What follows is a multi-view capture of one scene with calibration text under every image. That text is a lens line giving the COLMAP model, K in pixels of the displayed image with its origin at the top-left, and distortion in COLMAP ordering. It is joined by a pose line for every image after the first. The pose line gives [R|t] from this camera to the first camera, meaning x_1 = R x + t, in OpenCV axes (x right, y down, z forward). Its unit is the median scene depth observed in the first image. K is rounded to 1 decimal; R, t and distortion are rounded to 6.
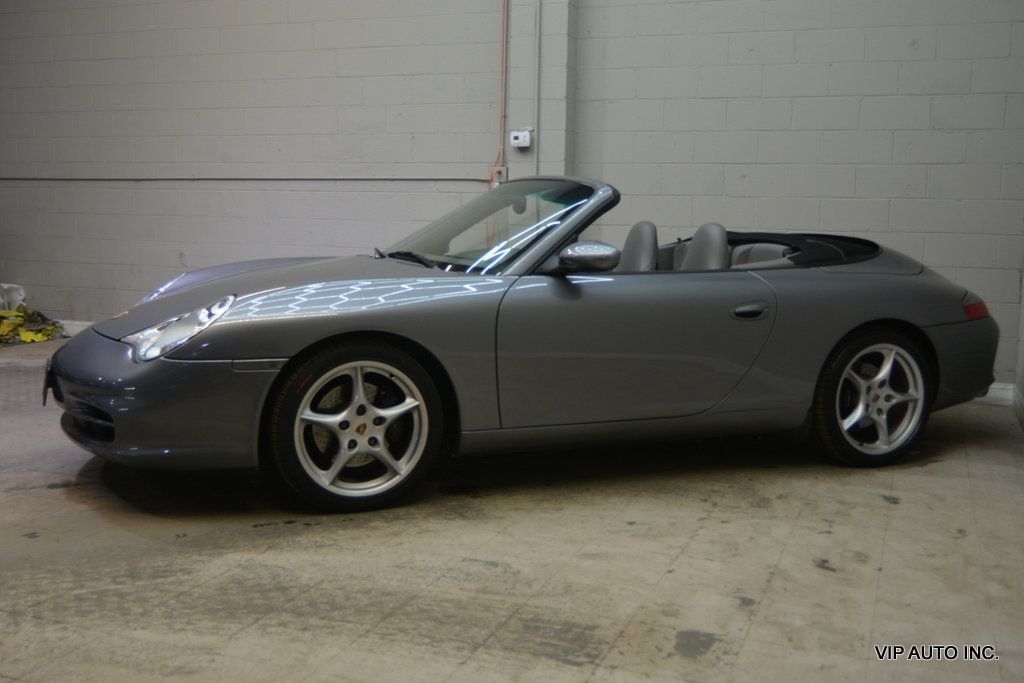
lens RADIAL K [[1114.0, 0, 510.9], [0, 1114.0, 339.3], [0, 0, 1]] dist [-0.007685, -0.003656]
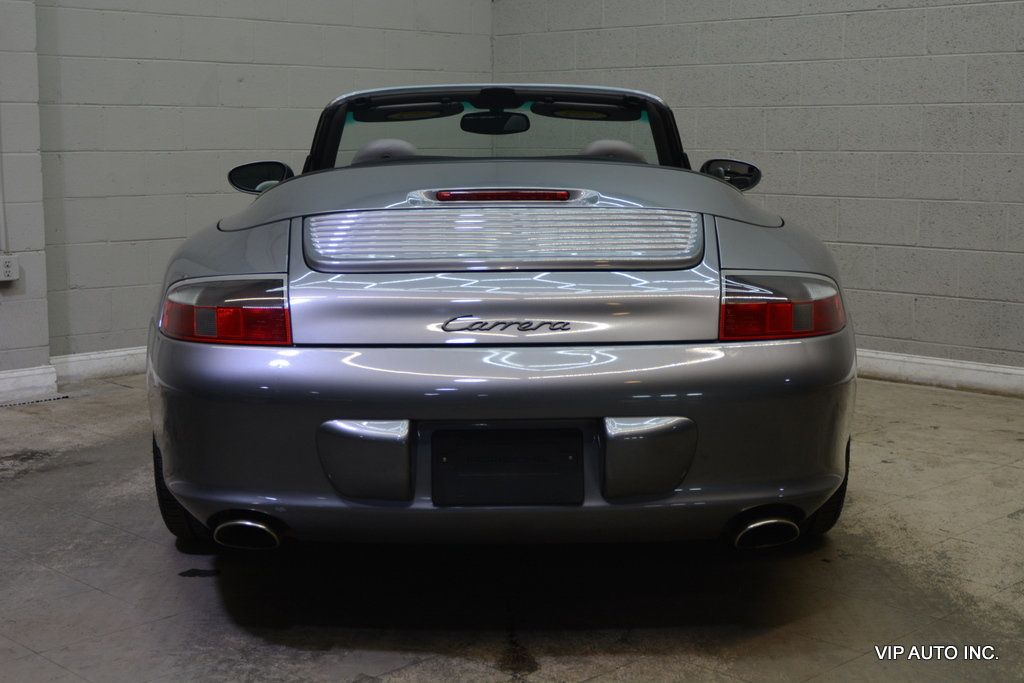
lens RADIAL K [[1453.0, 0, 511.3], [0, 1453.0, 341.4], [0, 0, 1]] dist [-0.007666, -0.022514]
pose [[0.410227, -0.145327, 0.900330, -1.287459], [0.113559, 0.987678, 0.107684, -0.119127], [-0.904886, 0.058065, 0.421676, 0.901710]]
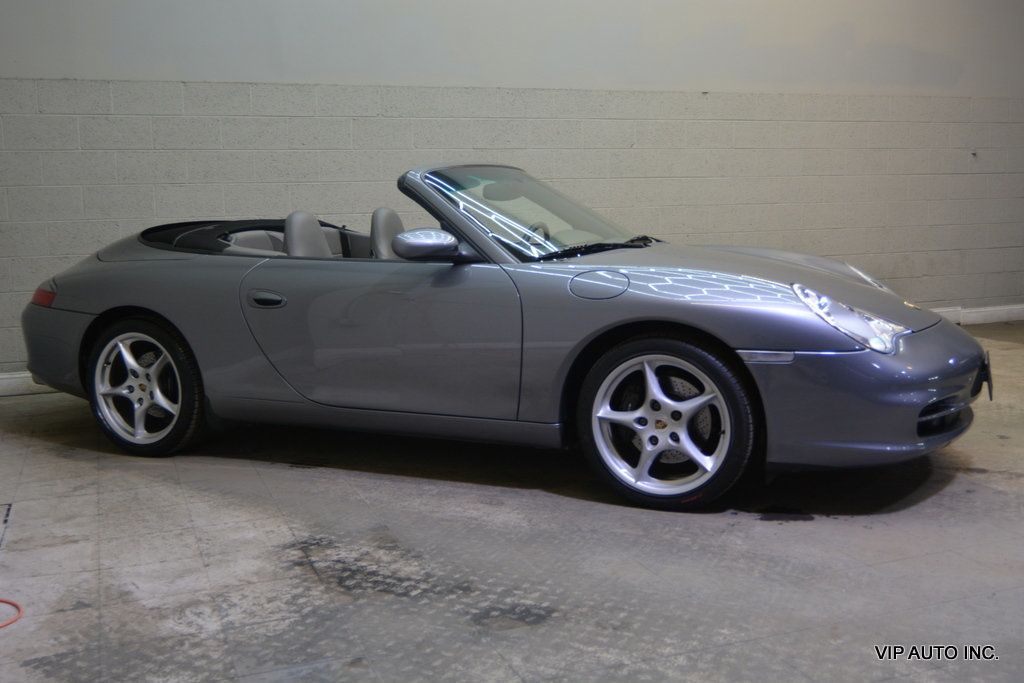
lens RADIAL K [[1066.2, 0, 511.8], [0, 1066.2, 340.4], [0, 0, 1]] dist [-0.001024, -0.007235]
pose [[-0.676246, -0.105256, 0.729118, -1.043360], [0.092946, 0.969640, 0.226184, -0.307781], [-0.730789, 0.220725, -0.645932, 2.442865]]
